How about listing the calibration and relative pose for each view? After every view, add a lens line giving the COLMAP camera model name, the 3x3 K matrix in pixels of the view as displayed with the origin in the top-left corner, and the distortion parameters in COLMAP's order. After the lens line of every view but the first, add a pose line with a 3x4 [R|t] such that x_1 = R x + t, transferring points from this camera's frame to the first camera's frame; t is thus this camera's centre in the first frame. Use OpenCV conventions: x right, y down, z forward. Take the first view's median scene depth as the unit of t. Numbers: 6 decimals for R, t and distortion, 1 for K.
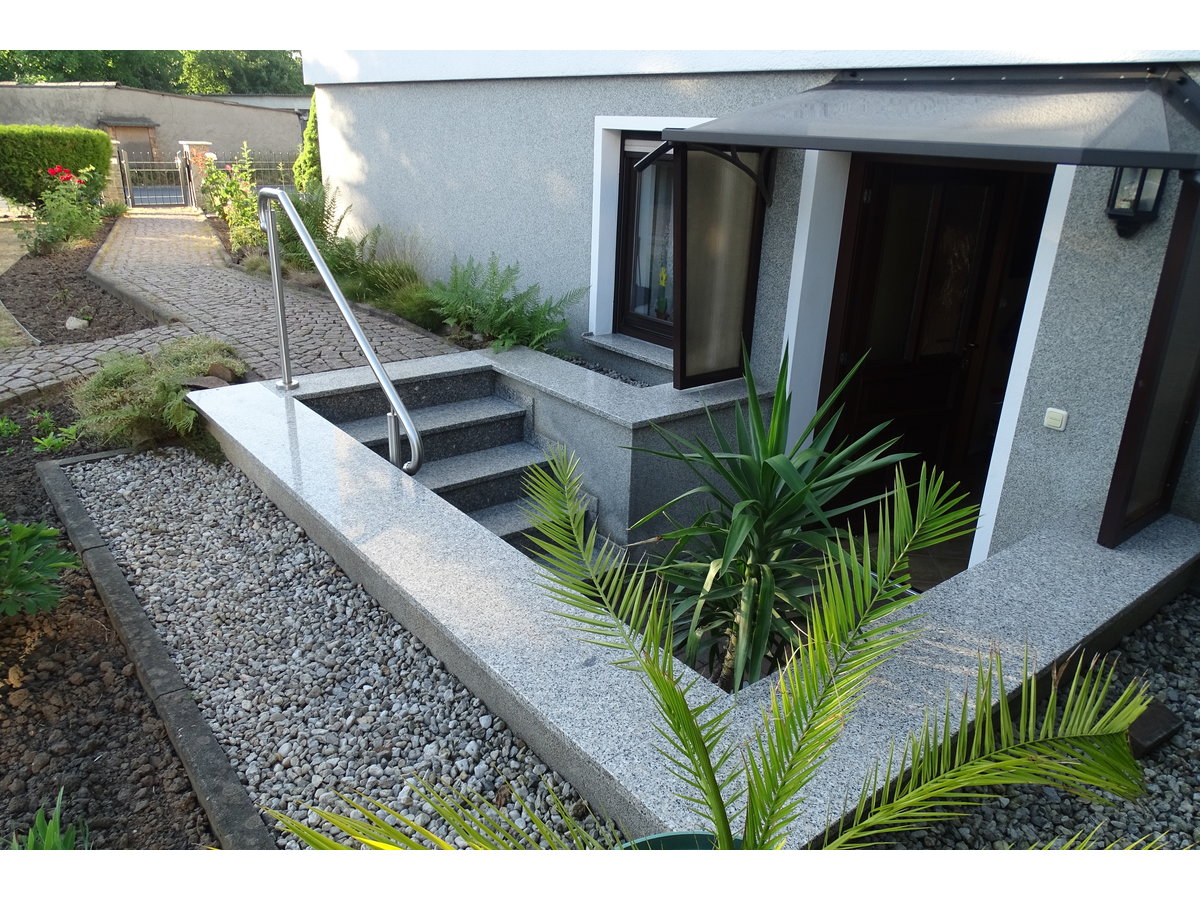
lens RADIAL K [[871.0, 0, 601.1], [0, 871.0, 449.9], [0, 0, 1]] dist [0.001359, 0.002312]
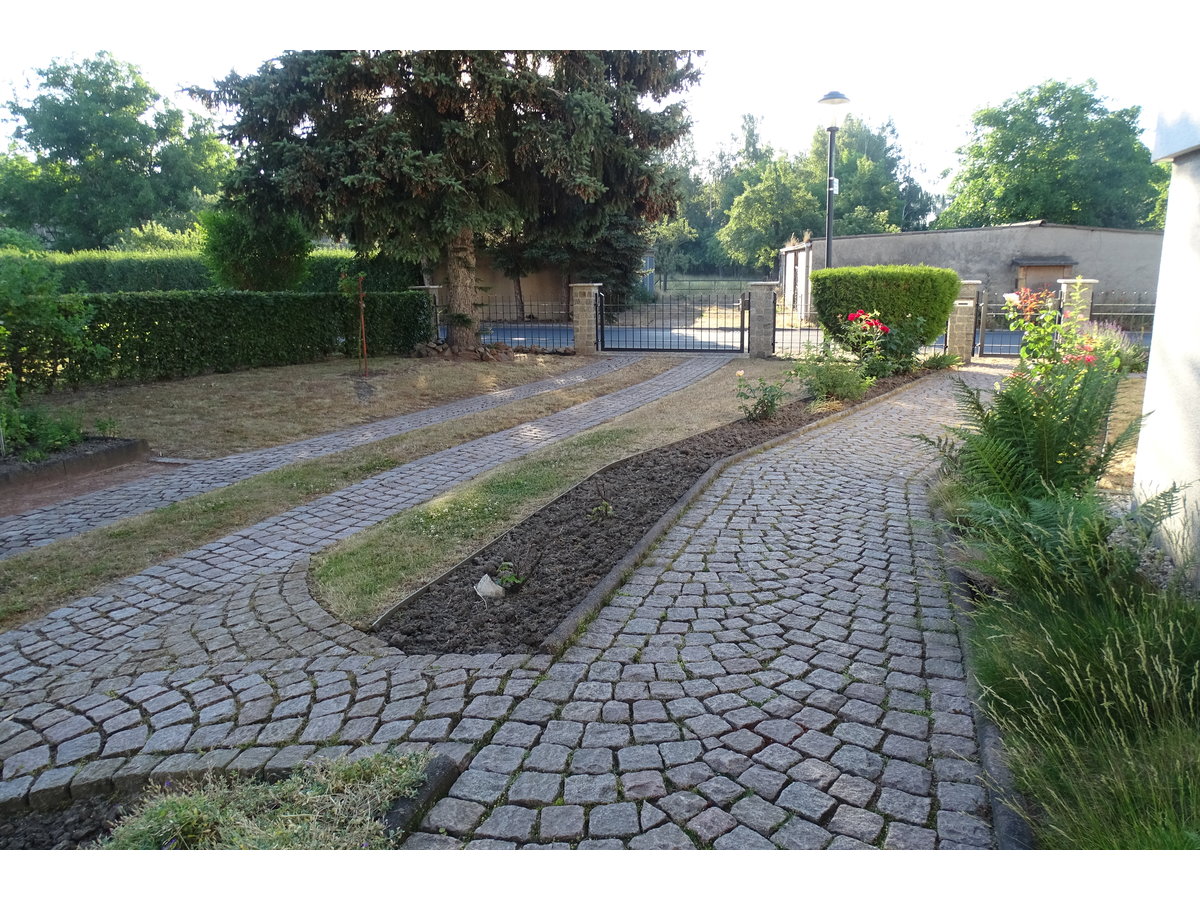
lens RADIAL K [[871.0, 0, 603.0], [0, 871.0, 450.0], [0, 0, 1]] dist [0.001359, 0.002312]
pose [[0.557876, 0.138761, -0.818242, -0.048458], [-0.259742, 0.965586, -0.013344, -0.106670], [0.788231, 0.219976, 0.574719, 0.312760]]
